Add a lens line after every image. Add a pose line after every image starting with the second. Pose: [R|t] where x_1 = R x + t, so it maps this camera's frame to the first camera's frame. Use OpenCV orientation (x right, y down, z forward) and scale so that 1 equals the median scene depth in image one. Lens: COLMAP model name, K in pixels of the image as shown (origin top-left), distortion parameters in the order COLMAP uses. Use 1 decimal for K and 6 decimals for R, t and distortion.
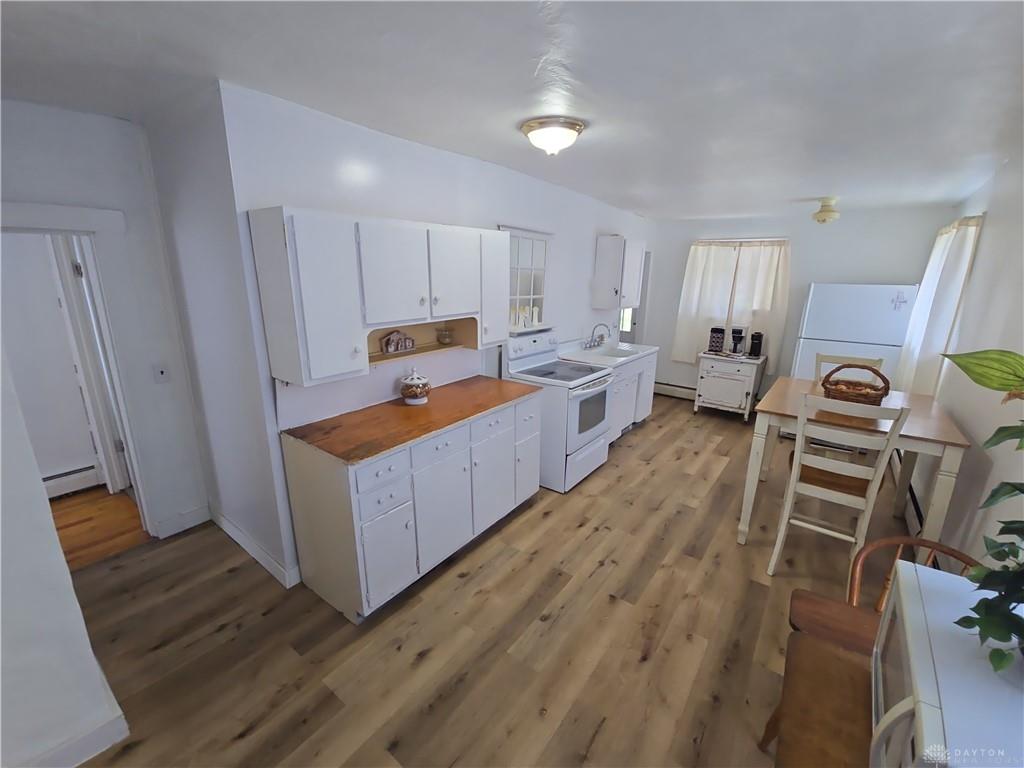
lens RADIAL K [[418.8, 0, 513.4], [0, 418.8, 384.9], [0, 0, 1]] dist [0.000891, -0.000508]
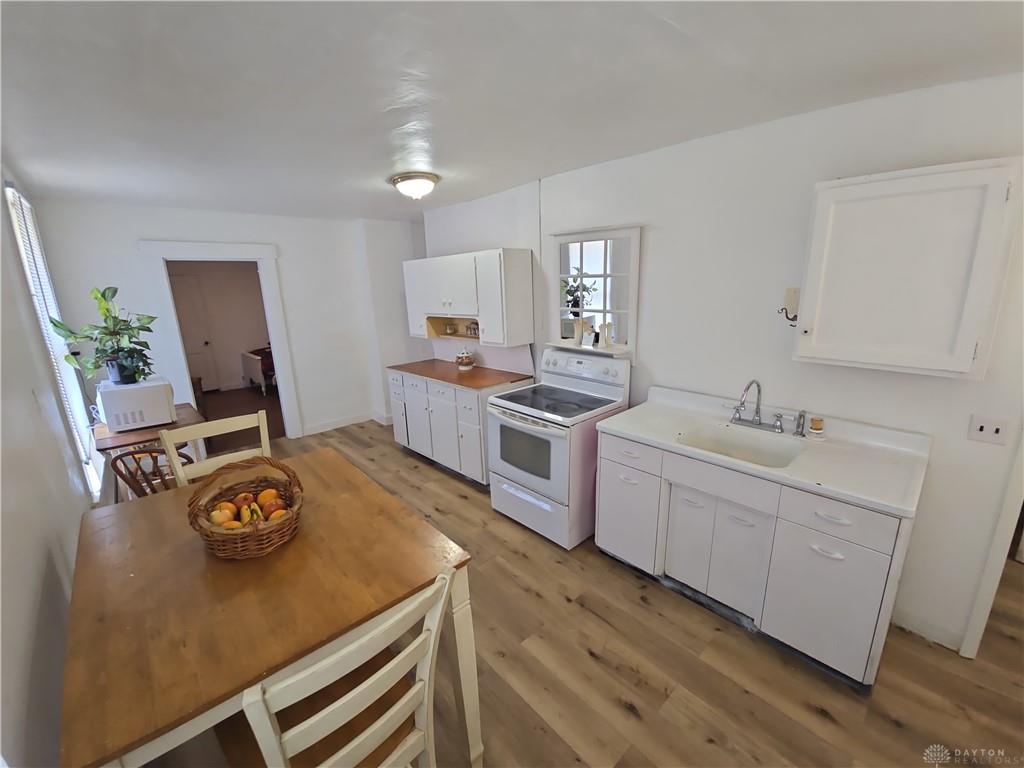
lens RADIAL K [[418.8, 0, 512.6], [0, 418.8, 385.6], [0, 0, 1]] dist [0.000891, -0.000508]
pose [[-0.167946, 0.231472, -0.958235, 1.195872], [-0.222354, 0.938097, 0.265578, -0.340796], [0.960392, 0.257670, -0.106081, 1.299651]]
